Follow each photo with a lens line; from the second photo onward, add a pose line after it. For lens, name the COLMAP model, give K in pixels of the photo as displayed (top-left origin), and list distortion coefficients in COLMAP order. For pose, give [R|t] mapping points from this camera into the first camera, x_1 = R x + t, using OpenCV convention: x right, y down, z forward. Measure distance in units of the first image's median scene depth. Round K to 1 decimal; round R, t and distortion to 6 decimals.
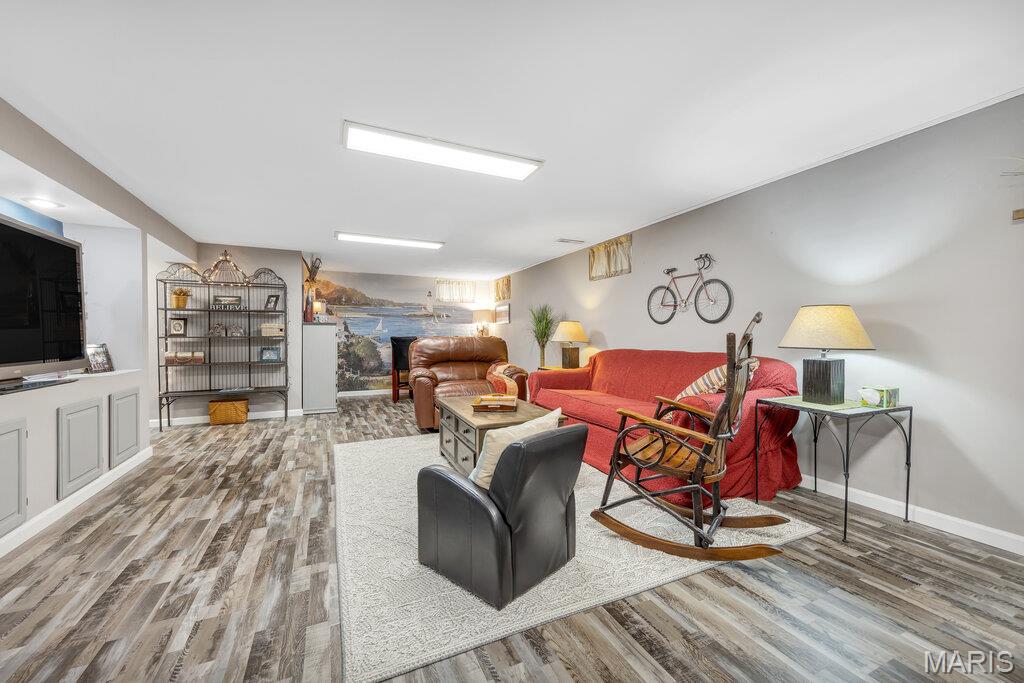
lens RADIAL K [[404.4, 0, 506.3], [0, 404.4, 340.3], [0, 0, 1]] dist [0.008945, -0.000097]
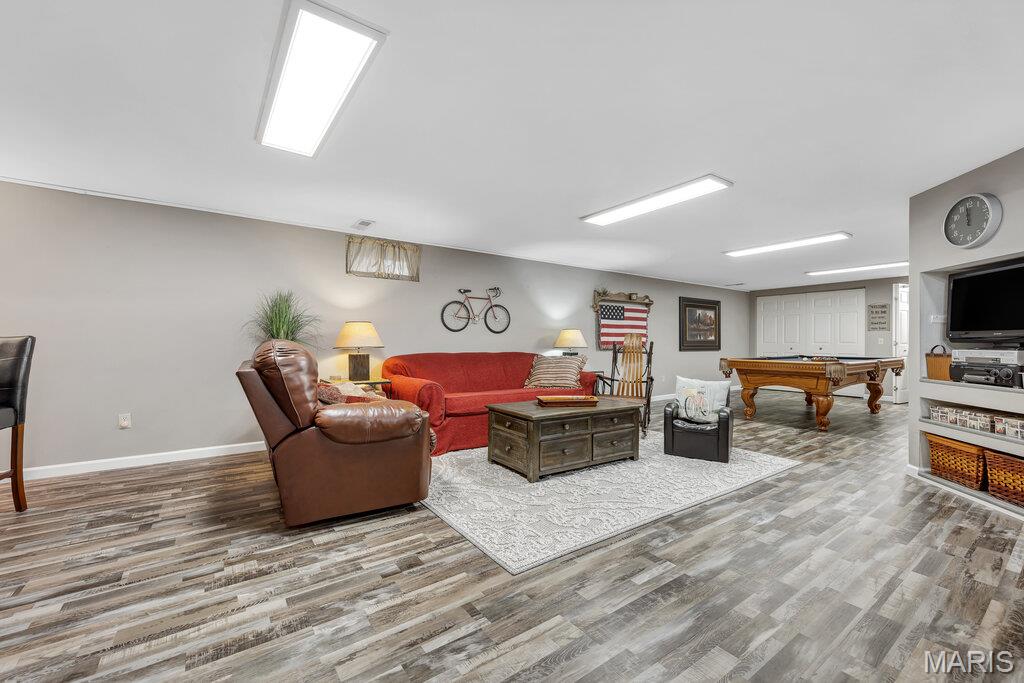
lens RADIAL K [[404.4, 0, 506.3], [0, 404.4, 340.3], [0, 0, 1]] dist [0.008945, -0.000097]
pose [[-0.171815, 0.008318, 0.985094, -0.886661], [0.006517, 0.999952, -0.007307, -0.003963], [-0.985108, 0.005164, -0.171861, 1.094912]]
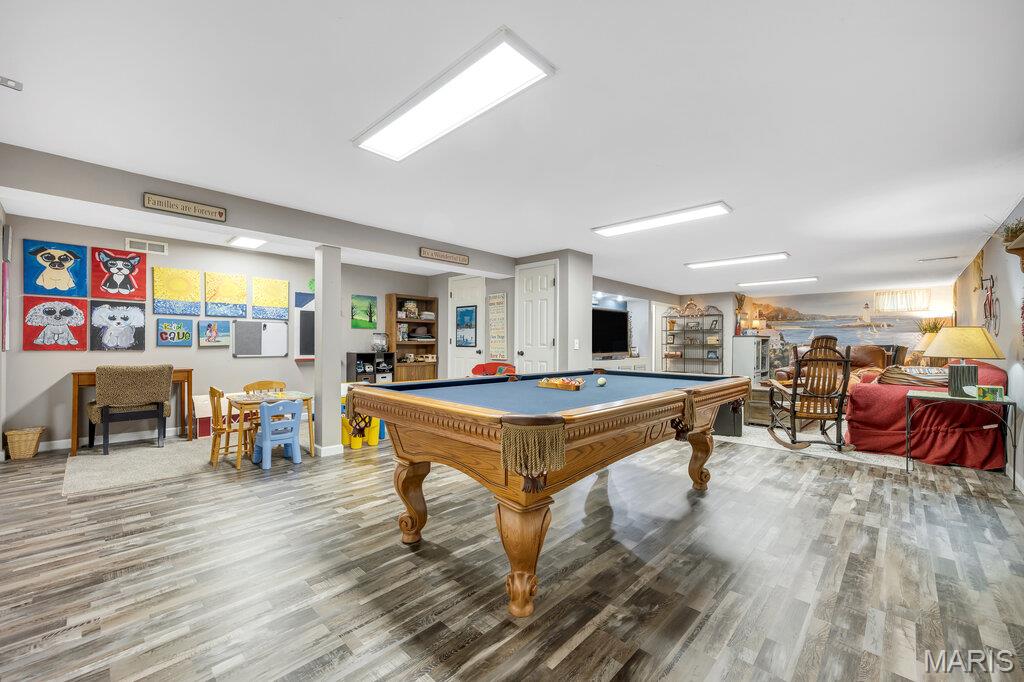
lens RADIAL K [[399.2, 0, 510.9], [0, 399.2, 344.4], [0, 0, 1]] dist [0.007721, -0.000162]
pose [[0.378826, 0.009589, -0.925418, 0.894984], [-0.012571, 0.999907, 0.005215, -0.008956], [0.925383, 0.009658, 0.378911, -0.594323]]
